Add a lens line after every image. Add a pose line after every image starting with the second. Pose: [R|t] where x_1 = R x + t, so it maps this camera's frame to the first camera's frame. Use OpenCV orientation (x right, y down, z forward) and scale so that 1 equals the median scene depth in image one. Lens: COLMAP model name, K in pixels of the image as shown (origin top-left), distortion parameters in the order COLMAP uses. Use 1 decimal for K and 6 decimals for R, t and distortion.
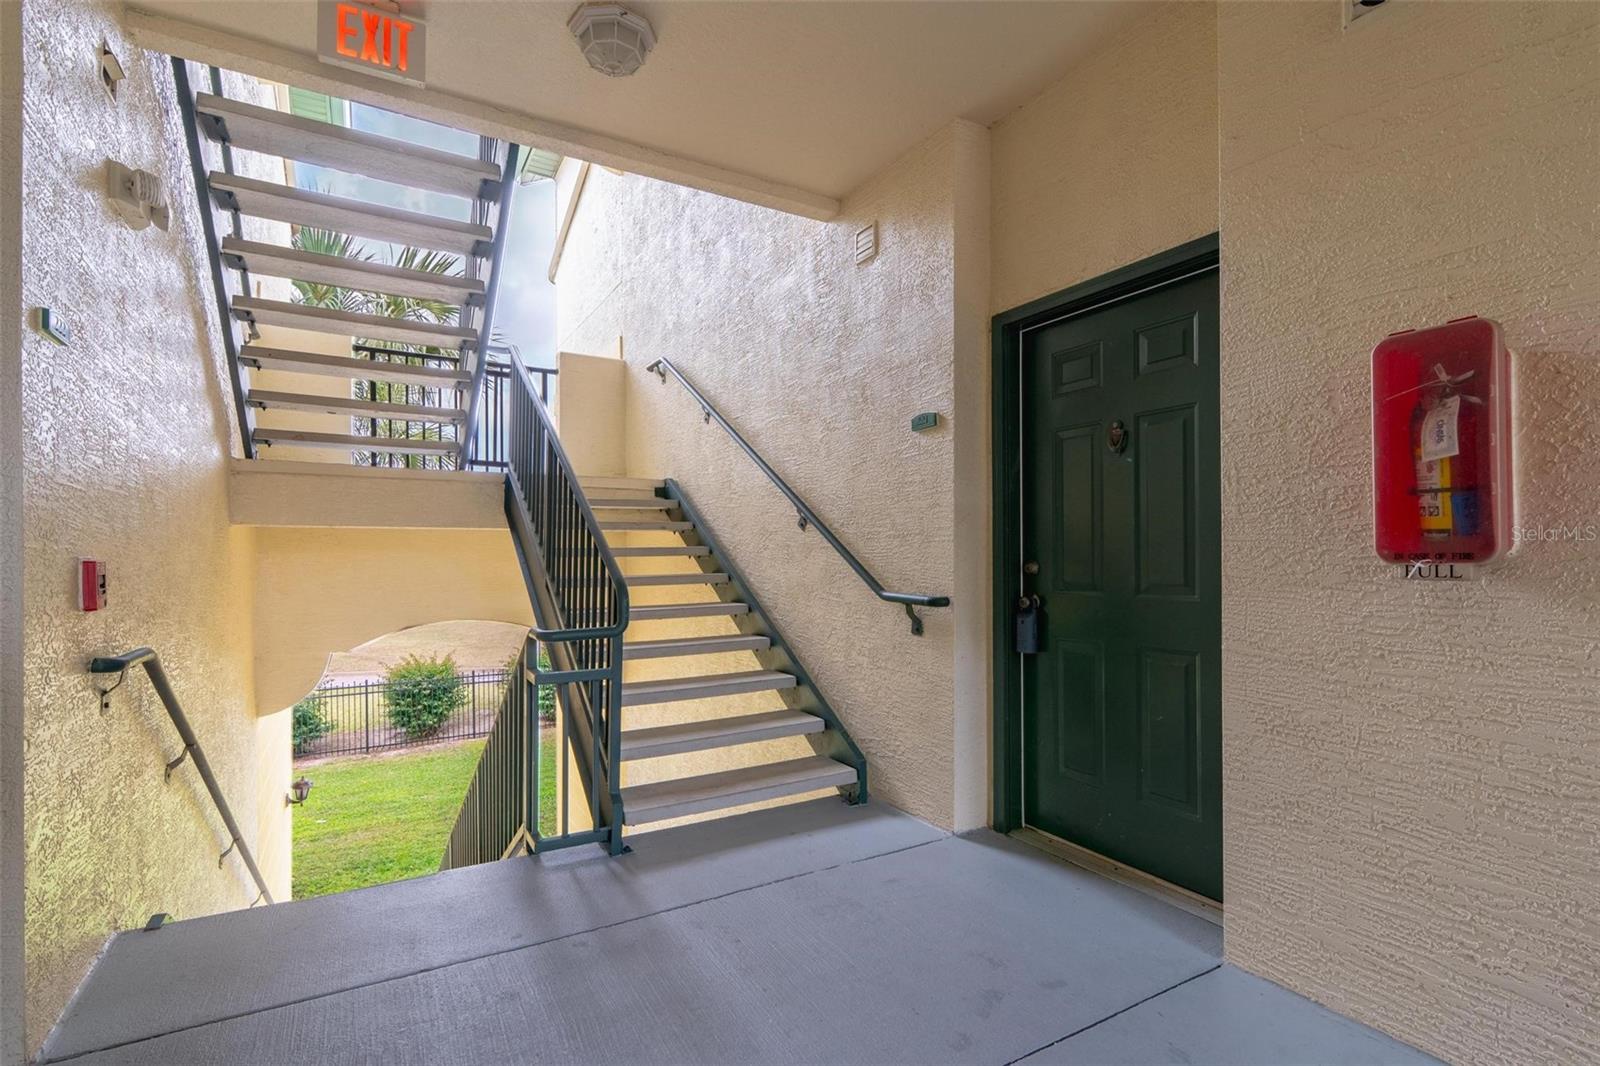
lens RADIAL K [[741.1, 0, 801.3], [0, 741.1, 543.6], [0, 0, 1]] dist [0.010306, -0.002337]
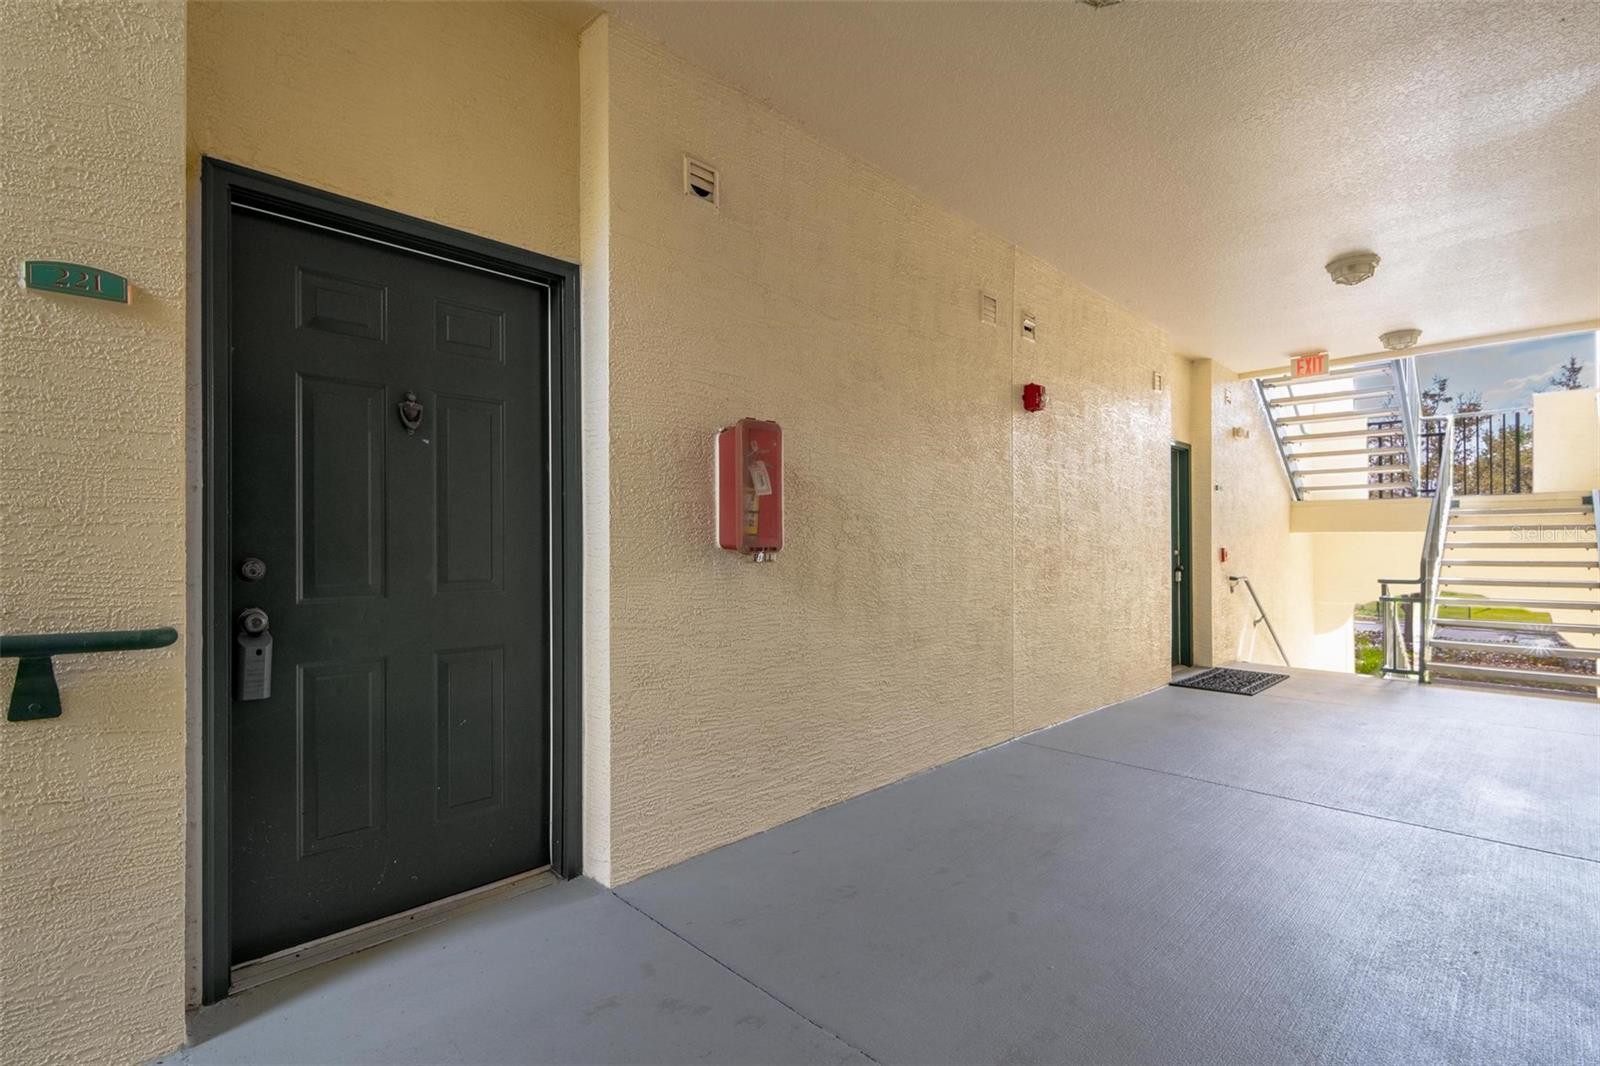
lens RADIAL K [[741.1, 0, 803.3], [0, 741.1, 537.8], [0, 0, 1]] dist [0.010306, -0.002337]
pose [[-0.253796, 0.011487, 0.967190, -0.713092], [-0.014186, 0.999778, -0.015596, 0.012484], [-0.967154, -0.017679, -0.253576, 1.085892]]
